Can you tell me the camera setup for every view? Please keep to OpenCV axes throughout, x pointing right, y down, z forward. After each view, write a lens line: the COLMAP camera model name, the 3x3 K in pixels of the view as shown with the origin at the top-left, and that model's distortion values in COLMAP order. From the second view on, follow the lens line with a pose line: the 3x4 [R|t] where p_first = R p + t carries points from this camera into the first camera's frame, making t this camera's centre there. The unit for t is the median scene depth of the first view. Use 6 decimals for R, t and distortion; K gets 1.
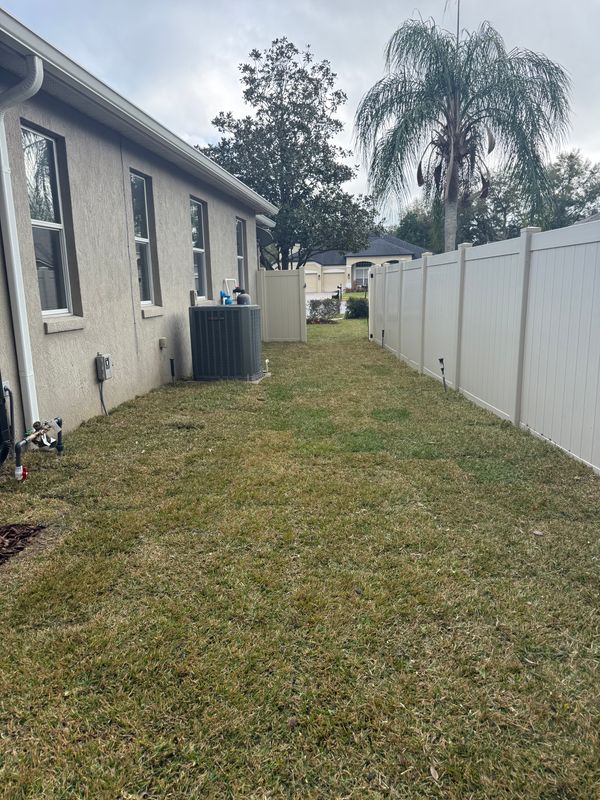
lens RADIAL K [[555.1, 0, 313.3], [0, 555.1, 422.5], [0, 0, 1]] dist [0.098235, -0.136606]
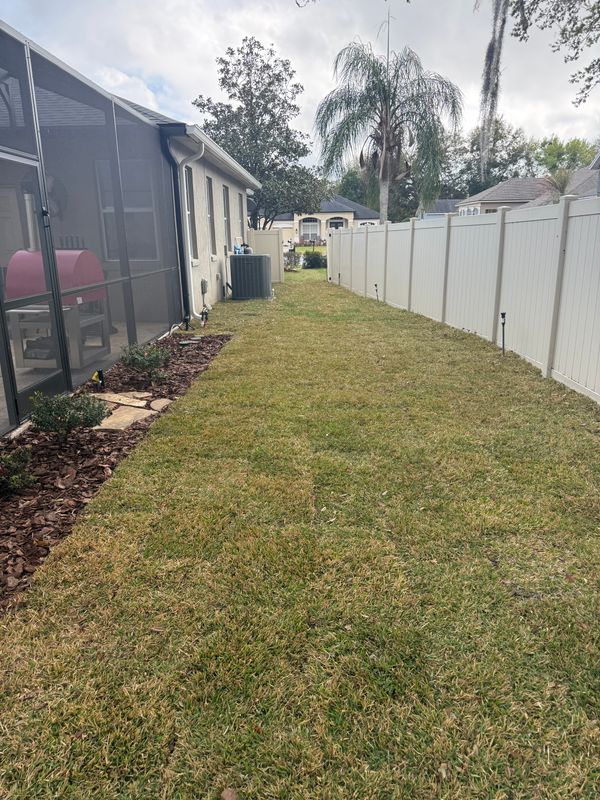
lens RADIAL K [[555.1, 0, 313.3], [0, 555.1, 422.5], [0, 0, 1]] dist [0.098235, -0.136606]
pose [[0.994656, -0.023818, 0.100463, -0.062825], [0.016130, 0.996927, 0.076660, 0.070683], [-0.101980, -0.074630, 0.991983, -0.306861]]
